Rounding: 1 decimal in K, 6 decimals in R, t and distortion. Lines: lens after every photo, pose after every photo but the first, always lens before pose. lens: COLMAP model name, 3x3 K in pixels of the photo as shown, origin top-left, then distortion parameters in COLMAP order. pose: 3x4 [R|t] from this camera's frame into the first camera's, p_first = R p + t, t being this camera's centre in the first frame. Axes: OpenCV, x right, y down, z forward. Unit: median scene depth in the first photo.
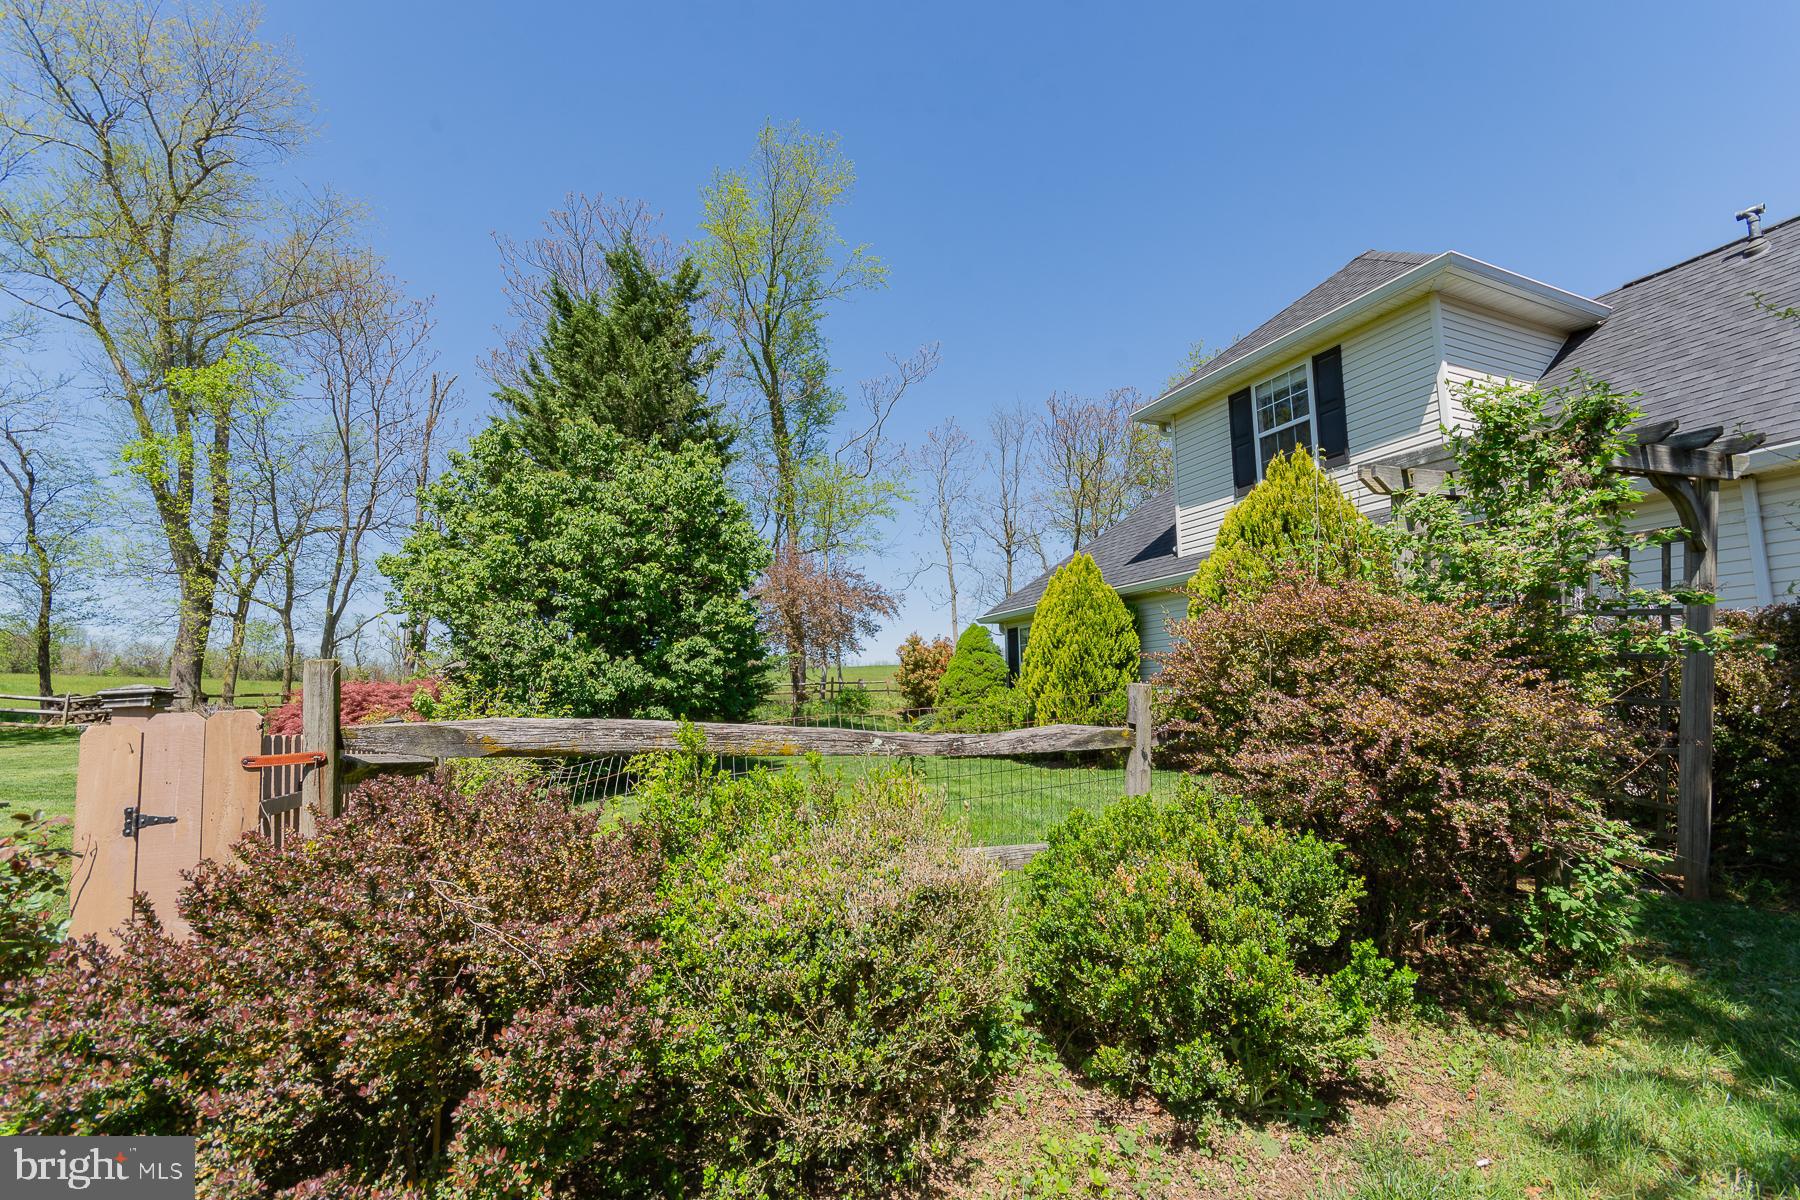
lens RADIAL K [[790.0, 0, 897.6], [0, 790.0, 607.2], [0, 0, 1]] dist [0.004439, -0.000898]
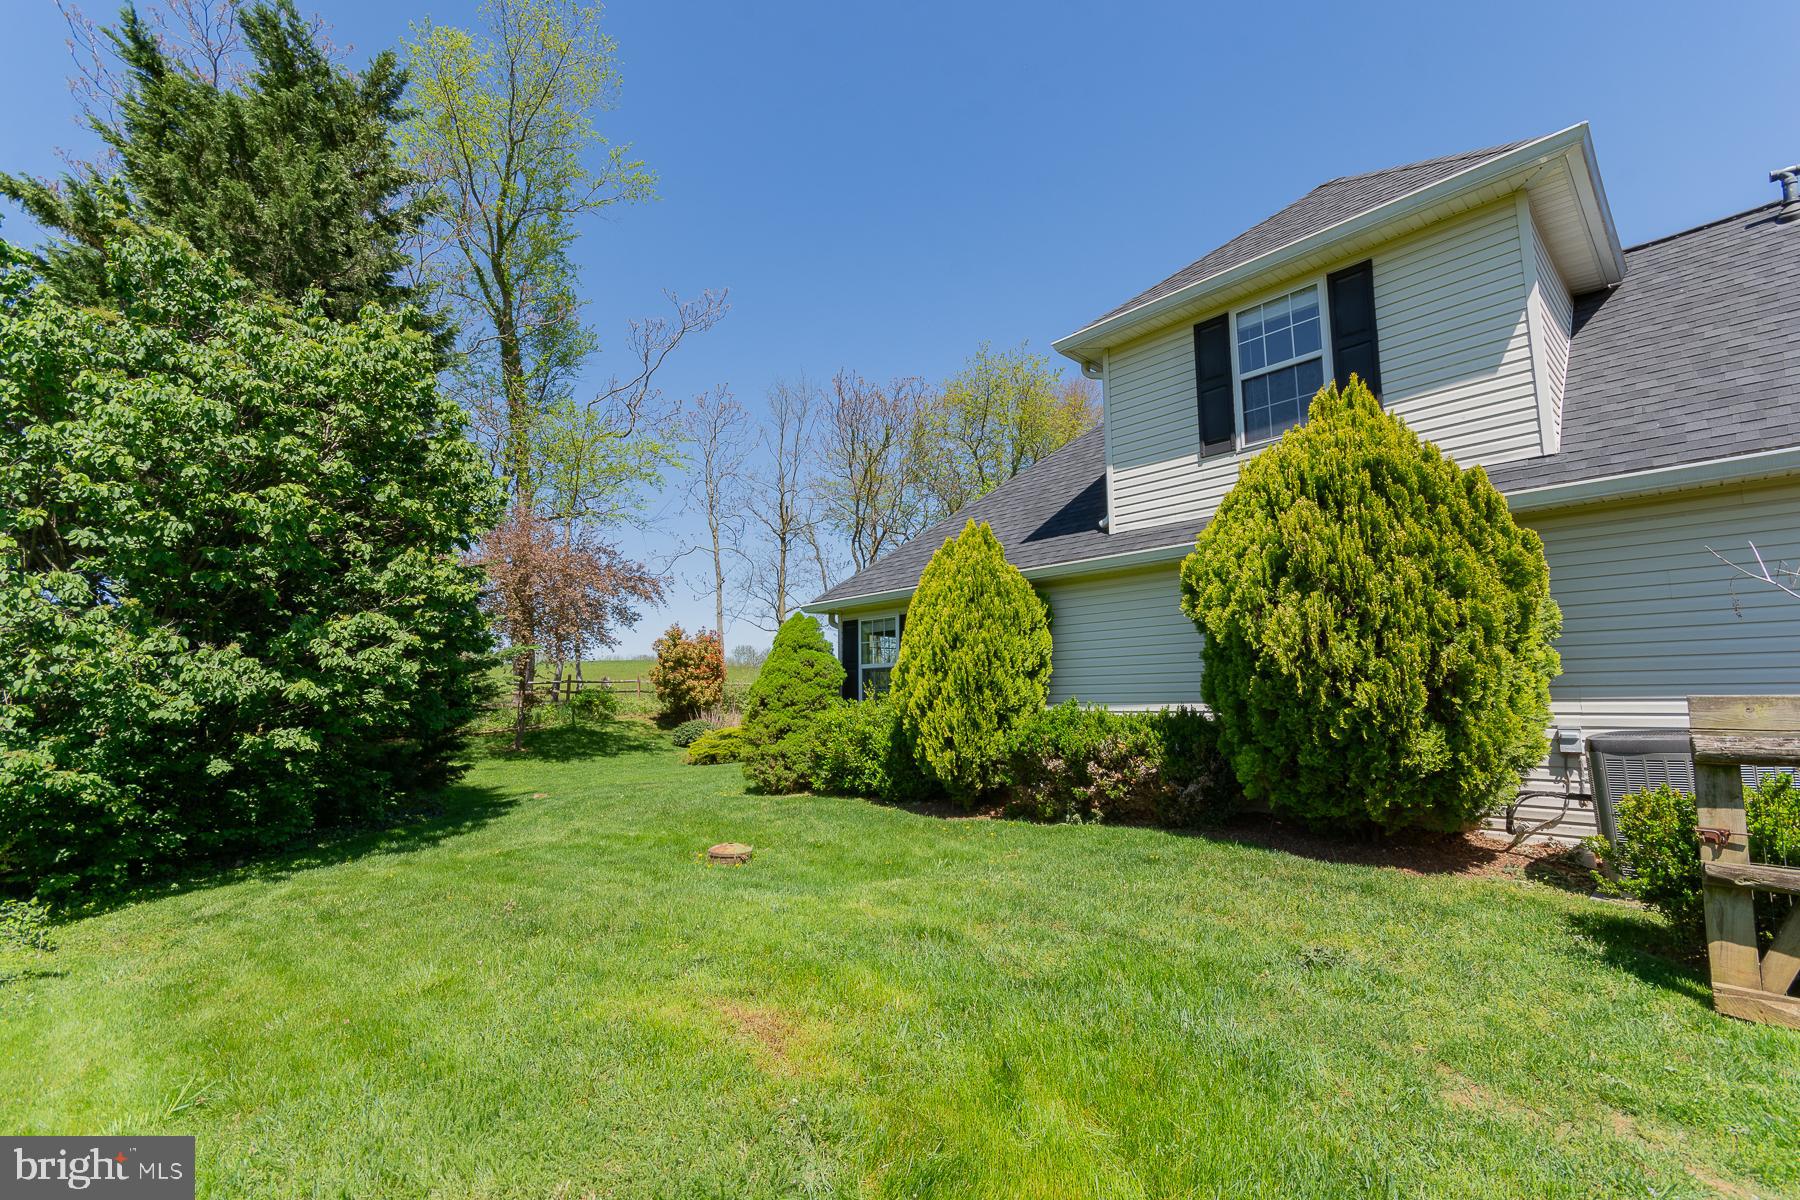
lens RADIAL K [[790.0, 0, 899.7], [0, 790.0, 607.2], [0, 0, 1]] dist [0.004439, -0.000898]
pose [[0.945505, 0.043810, 0.322646, -0.064926], [-0.044770, 0.998987, -0.004446, 0.016492], [-0.322514, -0.010241, 0.946509, 0.280131]]
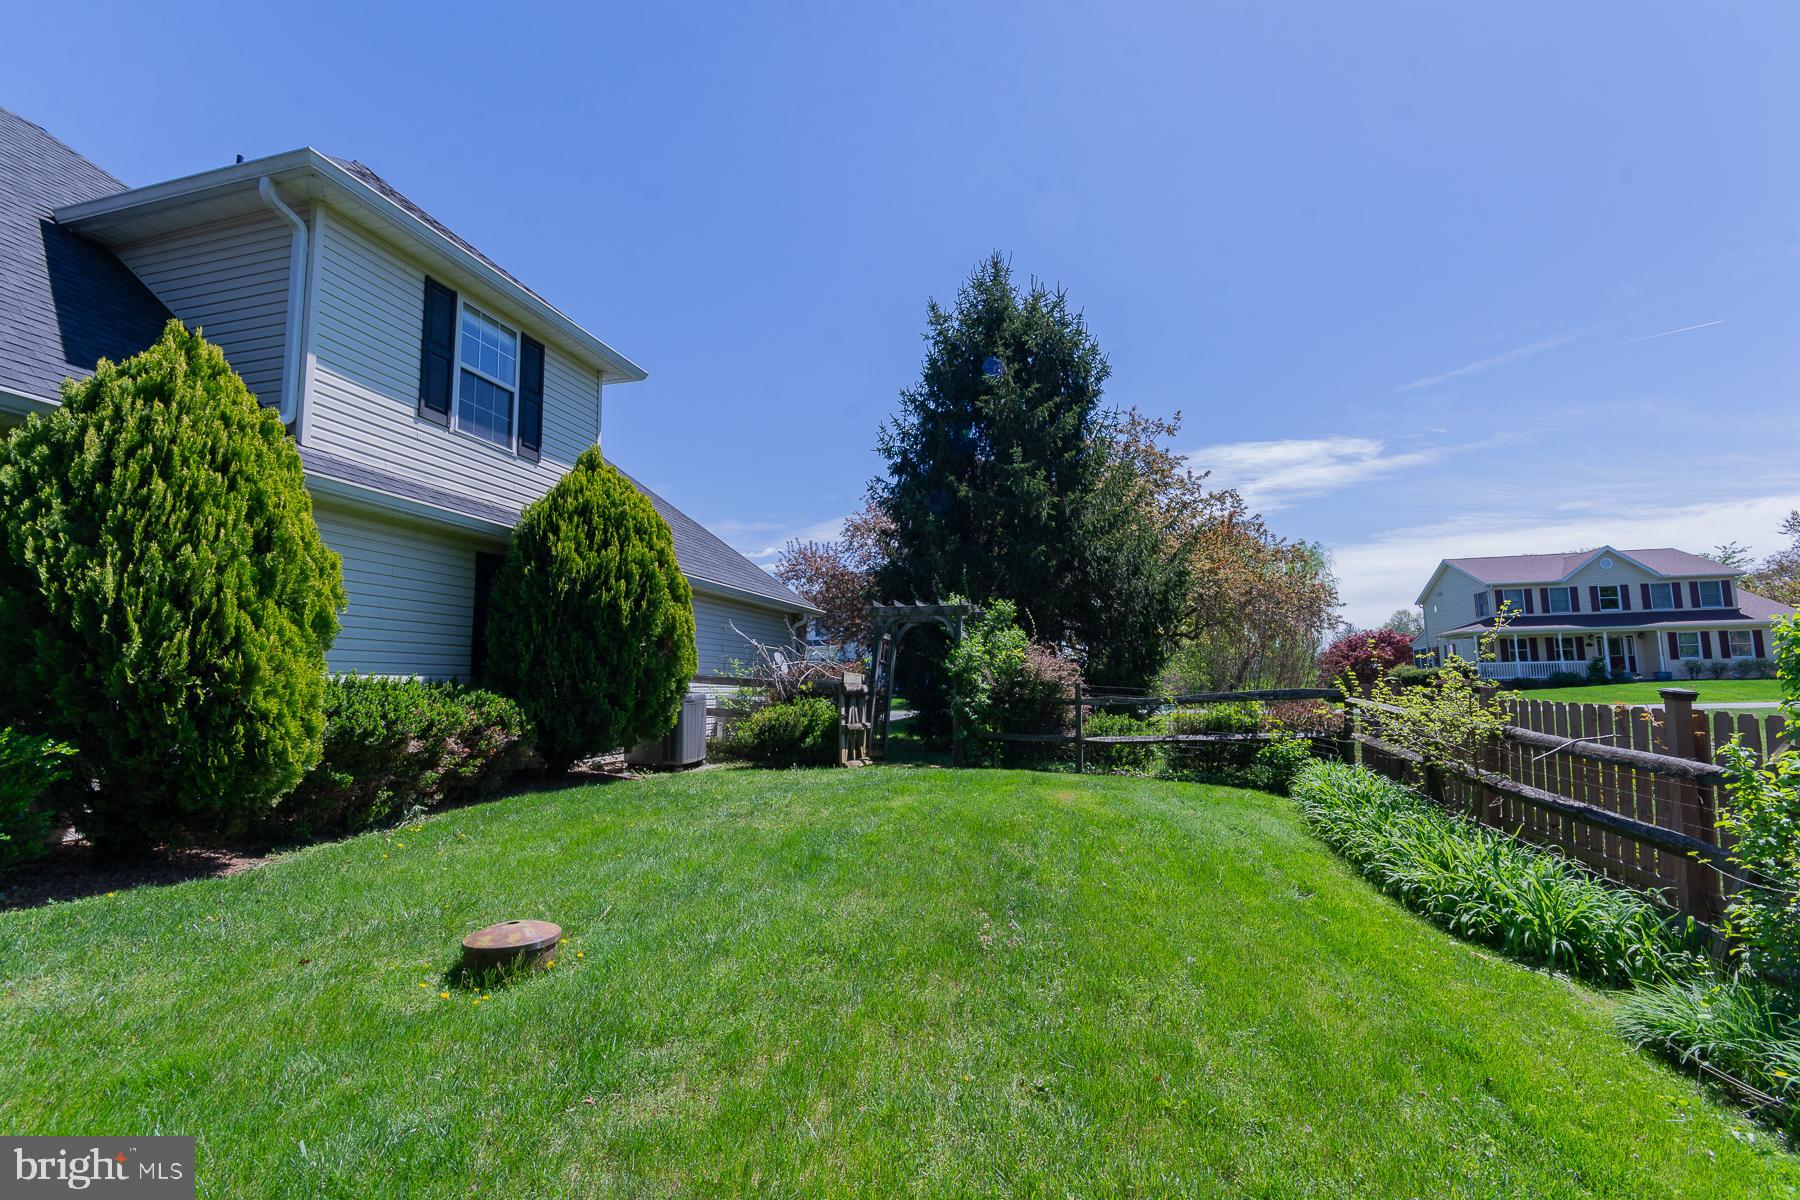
lens RADIAL K [[790.0, 0, 909.4], [0, 790.0, 602.0], [0, 0, 1]] dist [0.004439, -0.000898]
pose [[-0.782183, 0.088032, 0.616798, -0.262115], [-0.063559, 0.973529, -0.219548, 0.116894], [-0.619798, -0.210930, -0.755883, 0.926520]]
